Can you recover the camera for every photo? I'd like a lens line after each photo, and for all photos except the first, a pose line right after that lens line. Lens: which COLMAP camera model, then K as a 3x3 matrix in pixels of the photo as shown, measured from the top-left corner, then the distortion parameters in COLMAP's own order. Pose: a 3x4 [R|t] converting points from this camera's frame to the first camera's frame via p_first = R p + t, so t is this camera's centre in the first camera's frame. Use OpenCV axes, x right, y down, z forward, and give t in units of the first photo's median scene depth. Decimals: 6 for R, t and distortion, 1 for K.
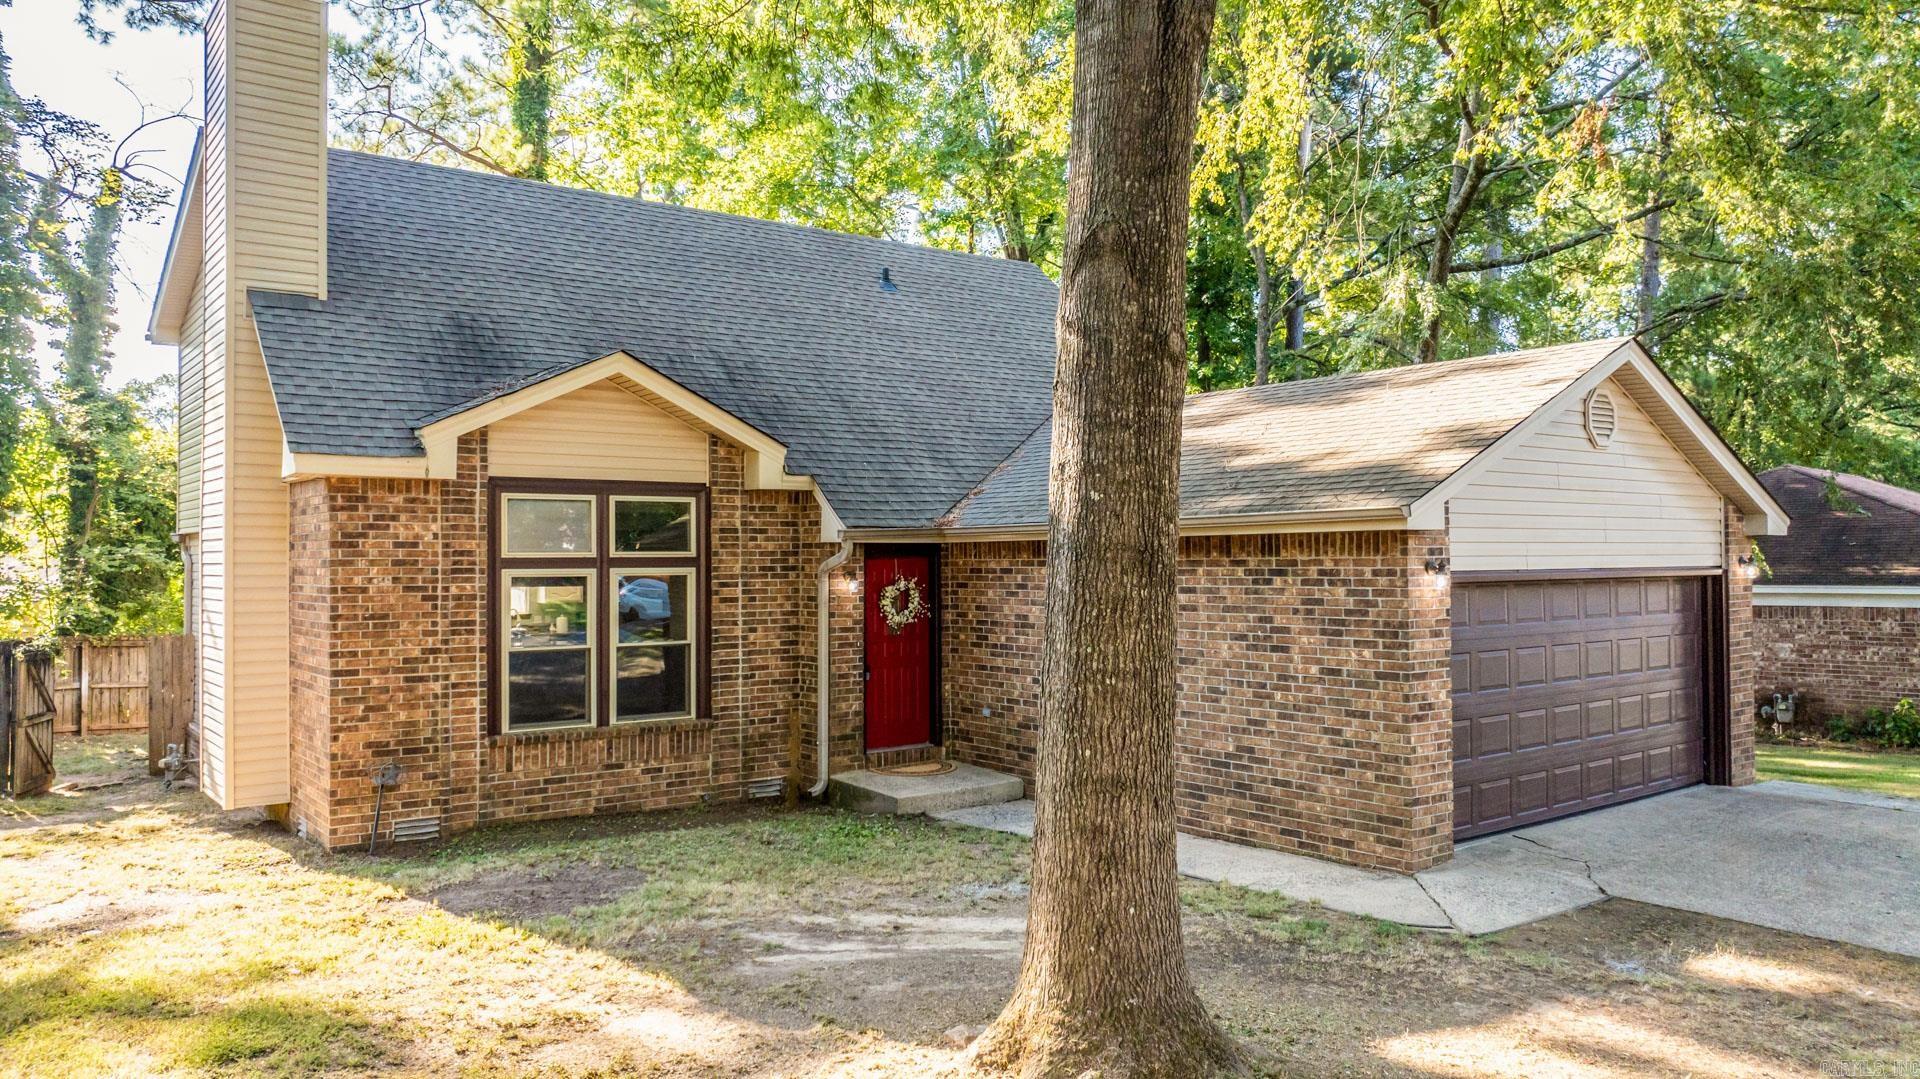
lens RADIAL K [[1333.9, 0, 960.0], [0, 1333.9, 539.5], [0, 0, 1]] dist [-0.020313, -0.001184]
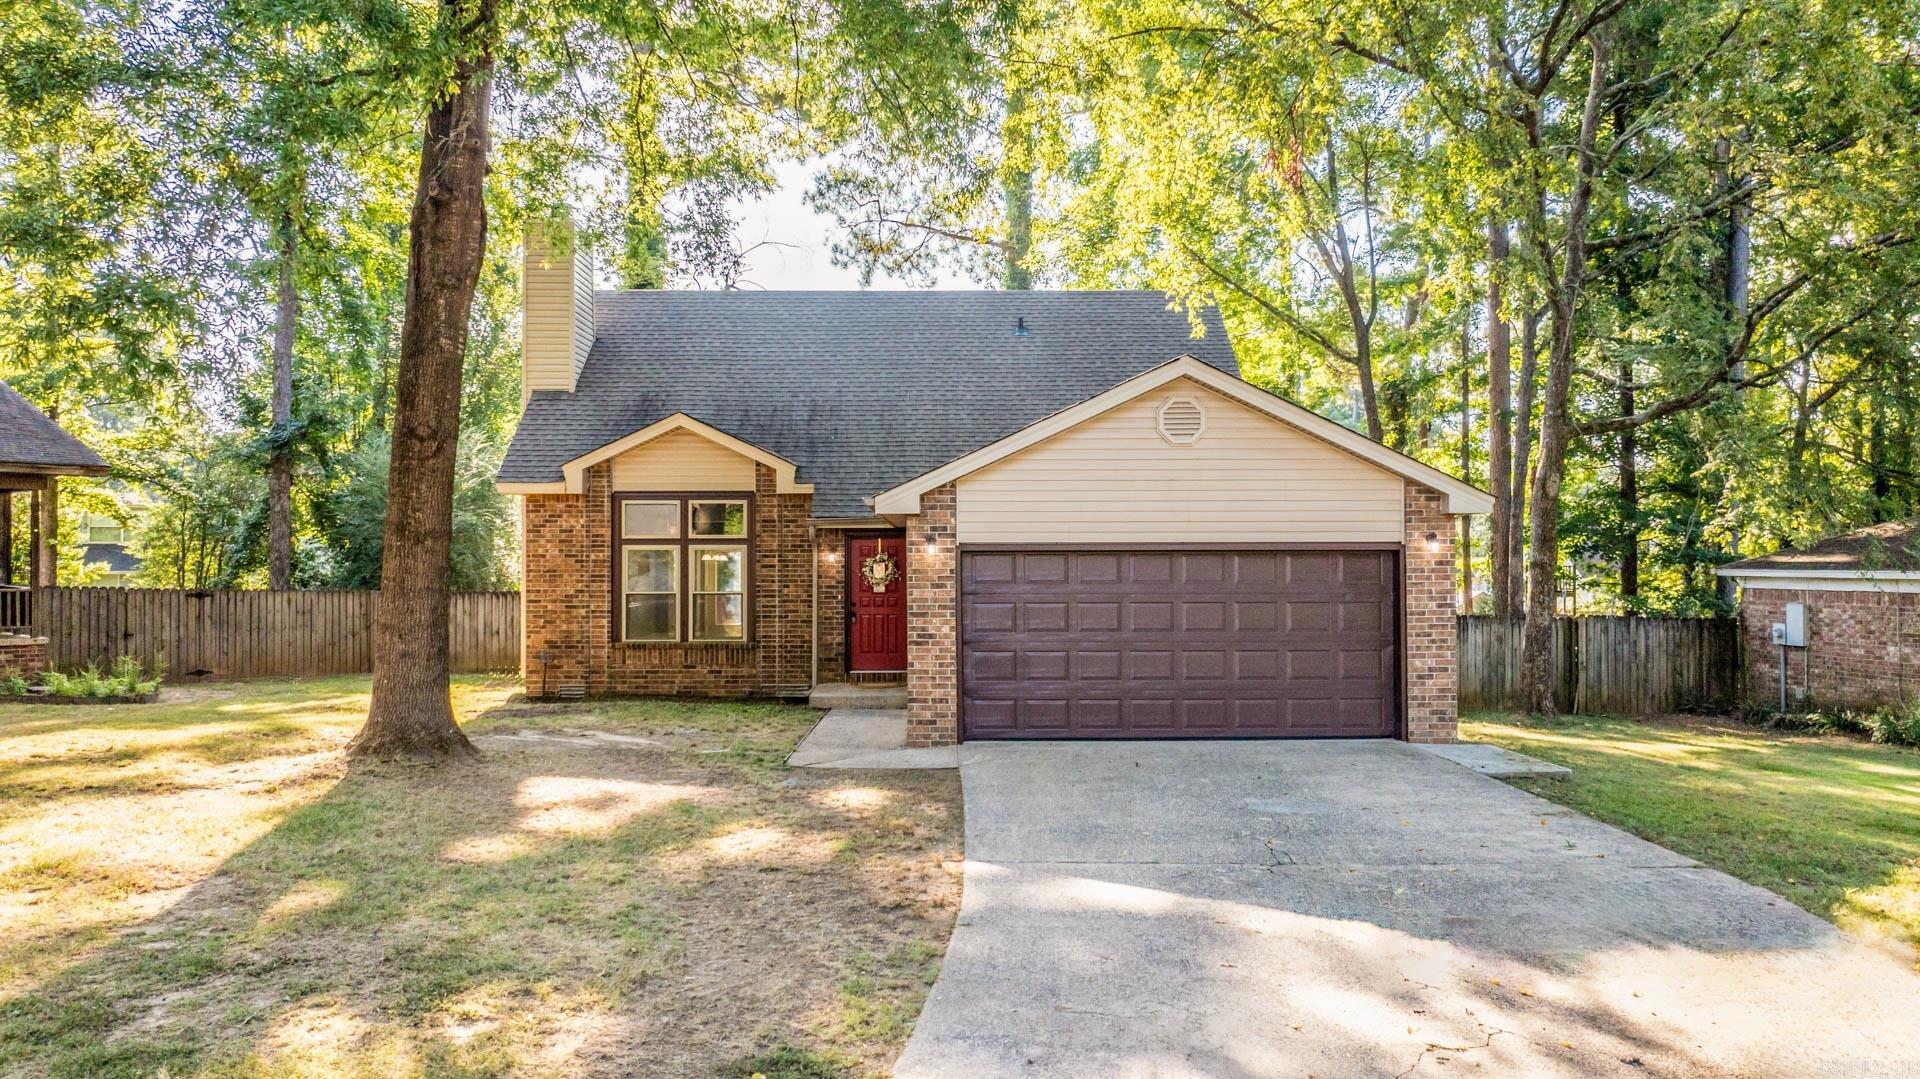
lens RADIAL K [[1325.6, 0, 960.0], [0, 1325.6, 539.5], [0, 0, 1]] dist [0.003026, -0.000001]
pose [[0.805288, -0.004712, -0.592865, 0.930037], [0.006219, 0.999981, 0.000501, 0.015506], [0.592851, -0.004090, 0.805301, -0.103392]]
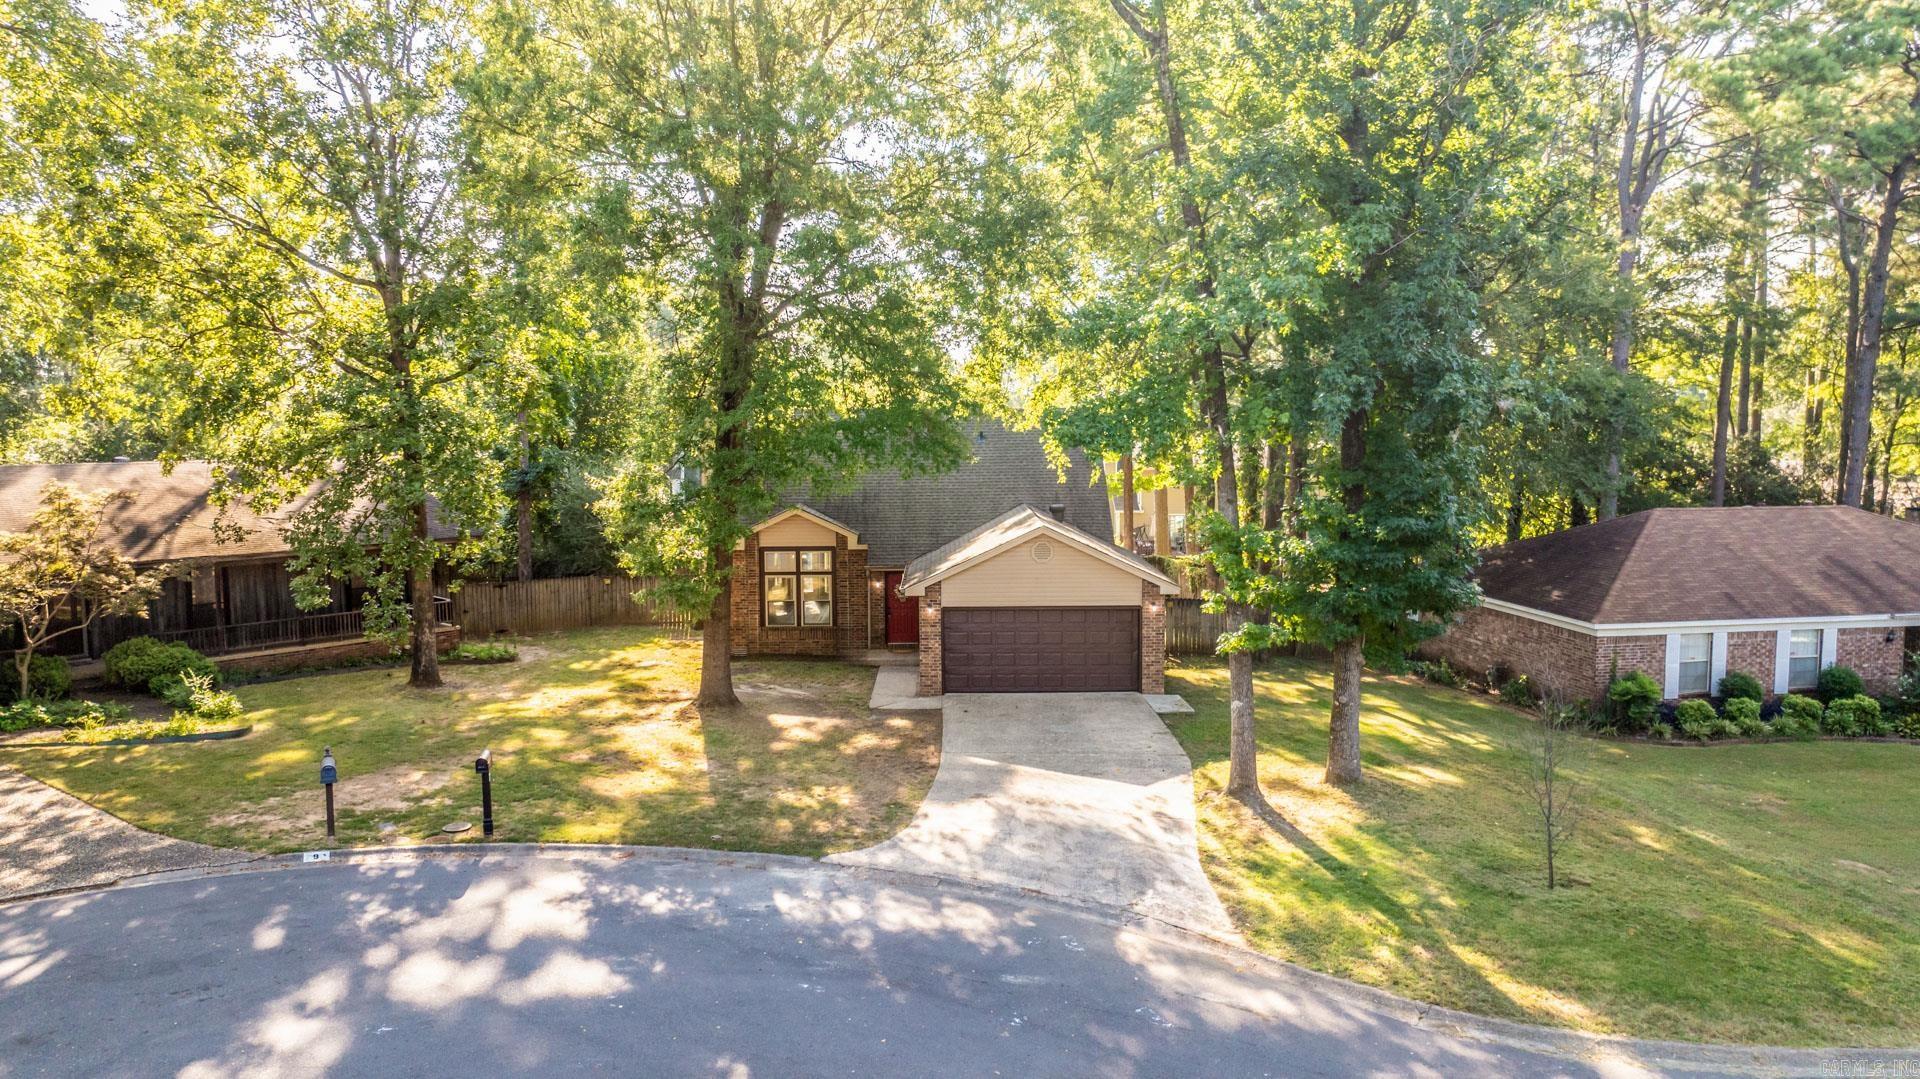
lens RADIAL K [[1333.9, 0, 960.0], [0, 1333.9, 539.5], [0, 0, 1]] dist [-0.020313, -0.001184]
pose [[0.802830, 0.055773, -0.593594, 1.754700], [0.004560, 0.995011, 0.099657, -0.346620], [0.596191, -0.082714, 0.798571, -1.151331]]
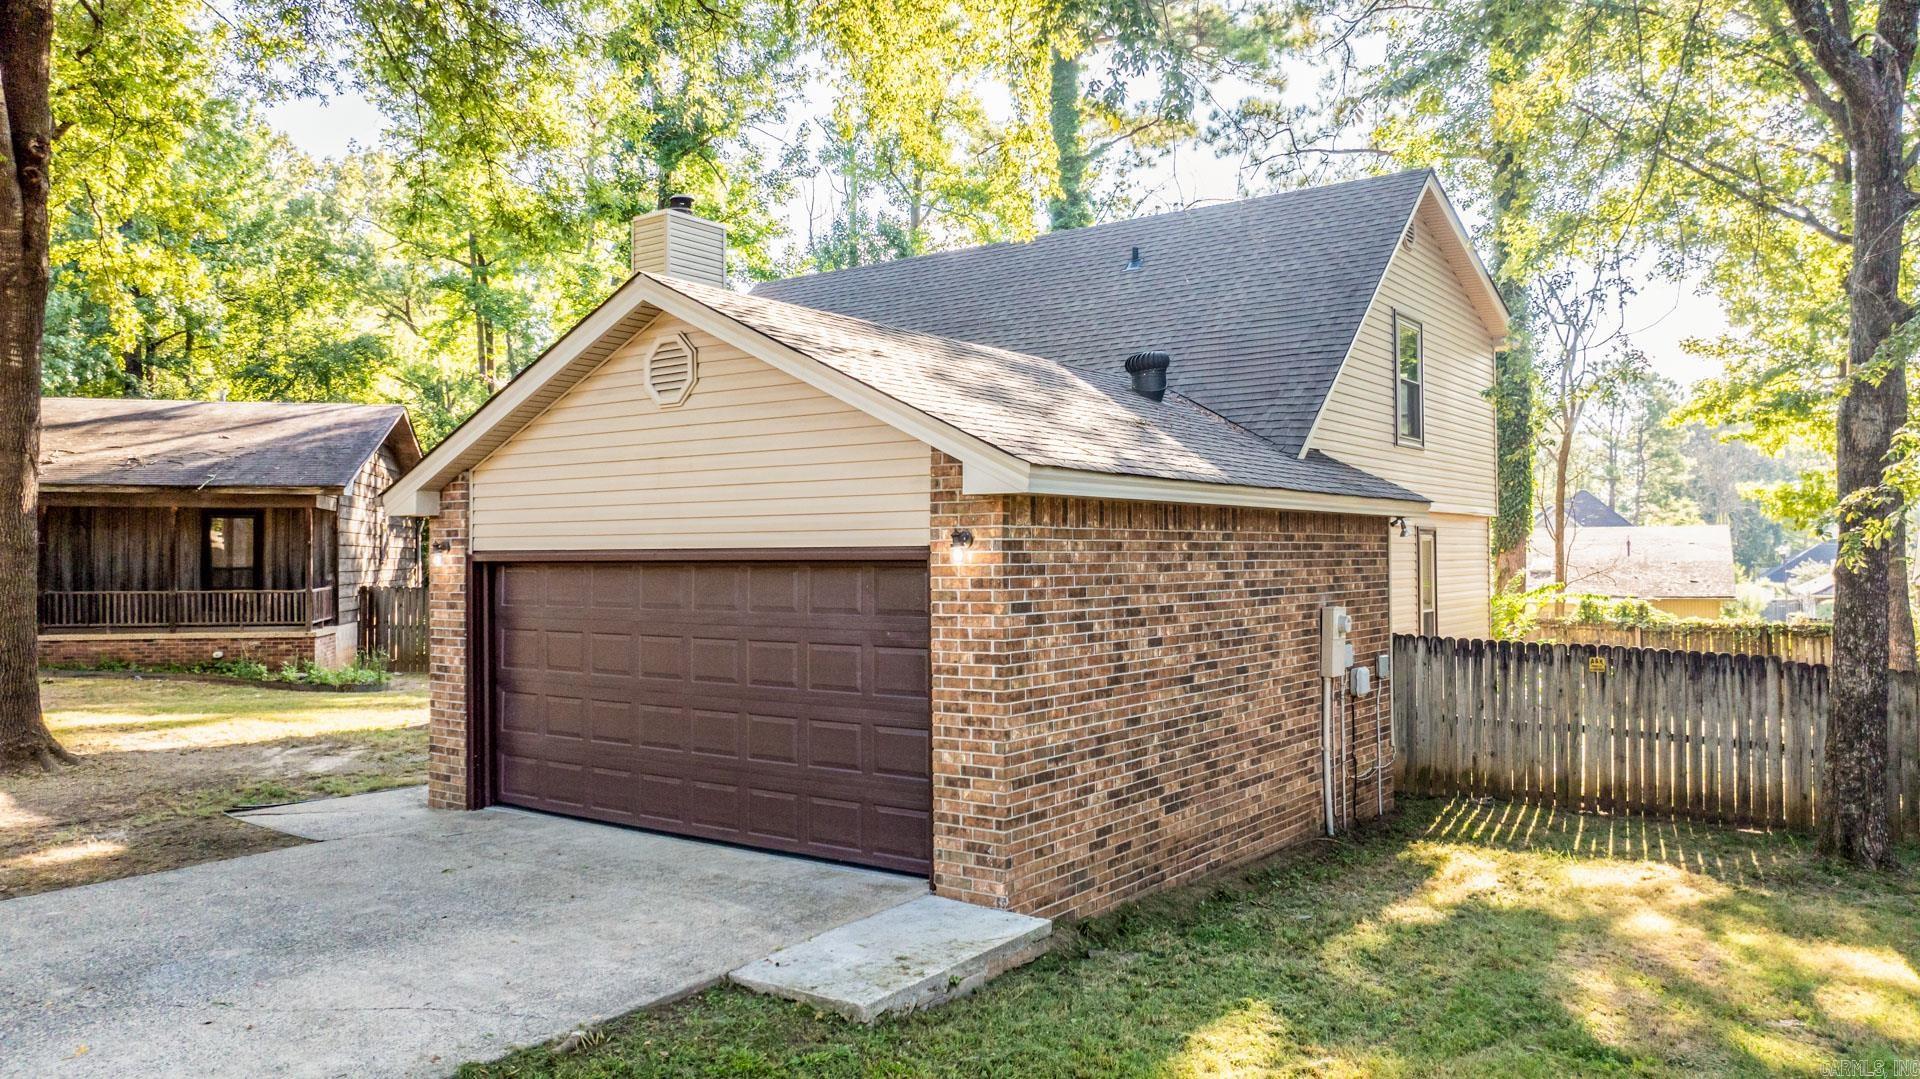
lens RADIAL K [[1333.9, 0, 960.0], [0, 1333.9, 539.5], [0, 0, 1]] dist [-0.020313, -0.001184]
pose [[0.295555, -0.008806, -0.955285, 1.190249], [0.016568, 0.999854, -0.004091, 0.019916], [0.955182, -0.014618, 0.295658, 0.820632]]
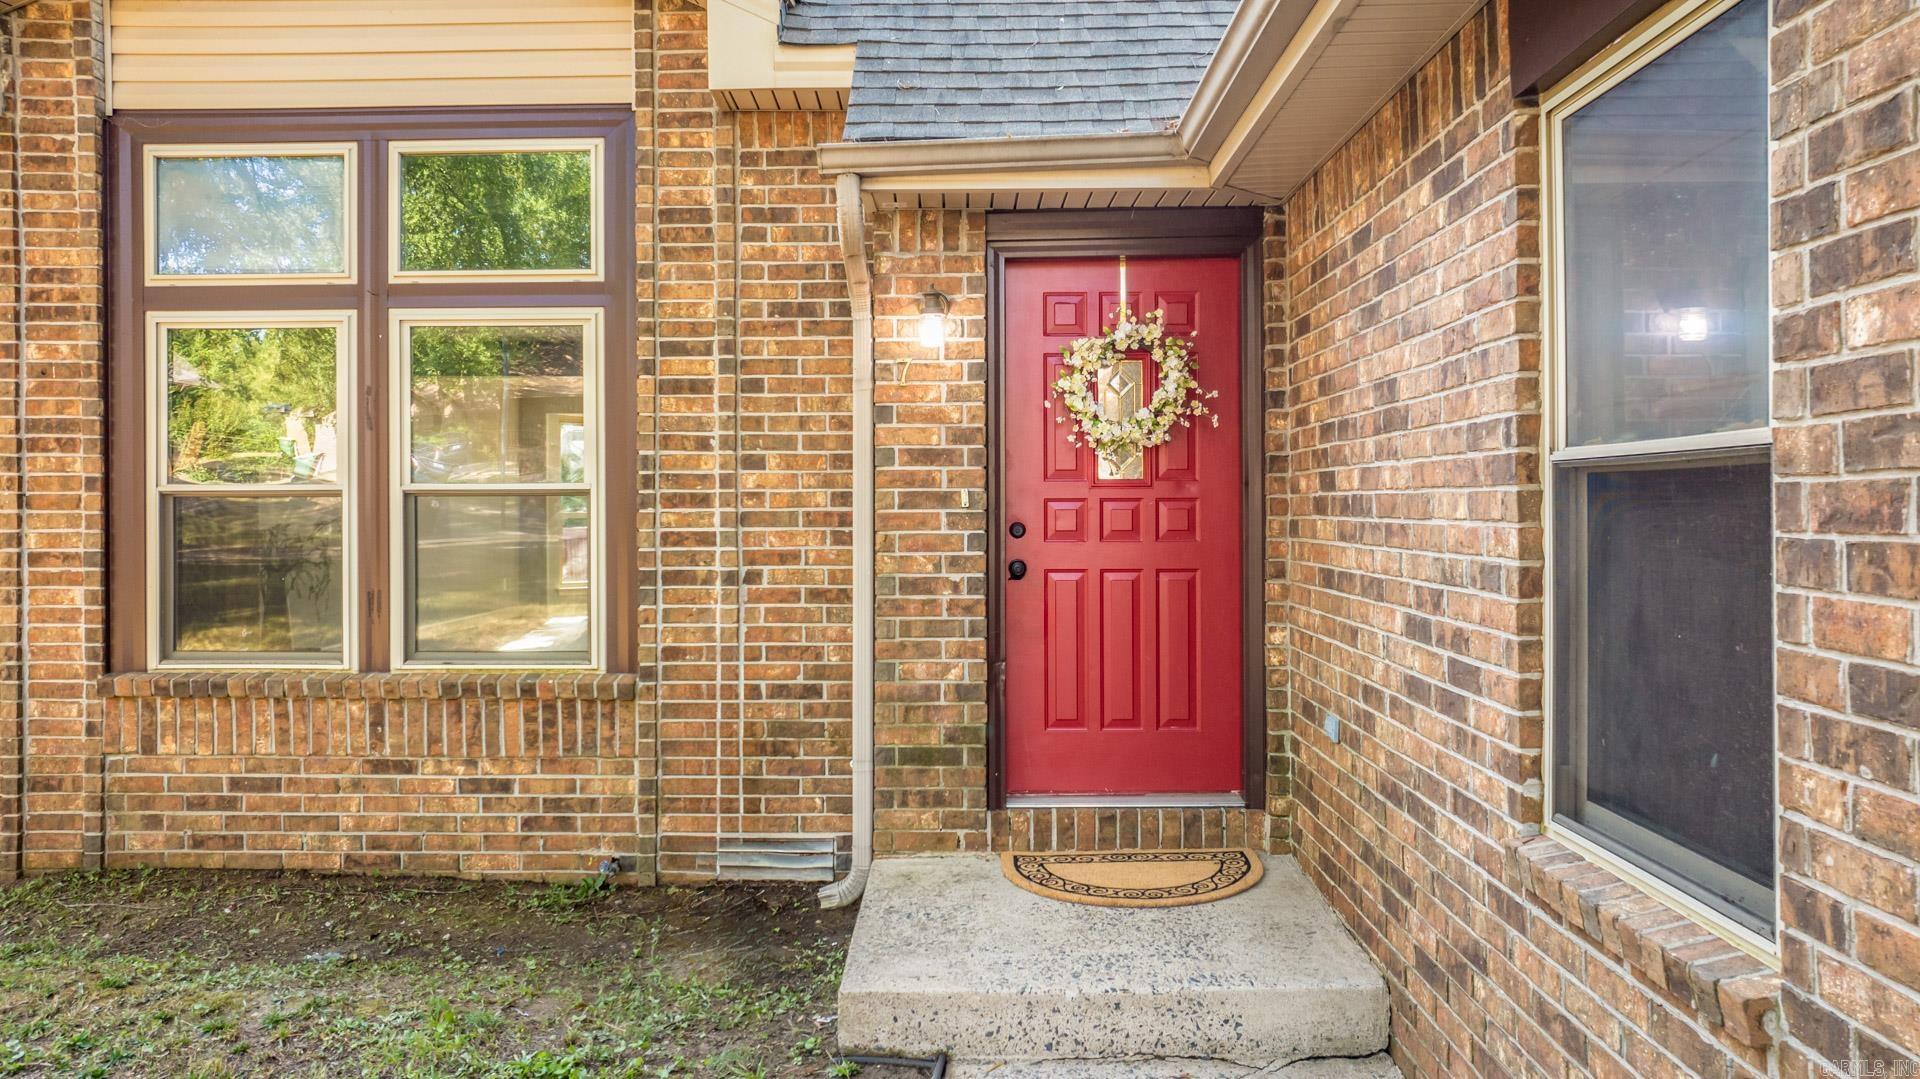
lens RADIAL K [[1379.9, 0, 957.0], [0, 1379.9, 509.5], [0, 0, 1]] dist [-0.013905, 0.001602]
pose [[0.784457, 0.003517, -0.620173, 0.154684], [0.008302, 0.999835, 0.016171, 0.078273], [0.620127, -0.017834, 0.784298, 0.735794]]
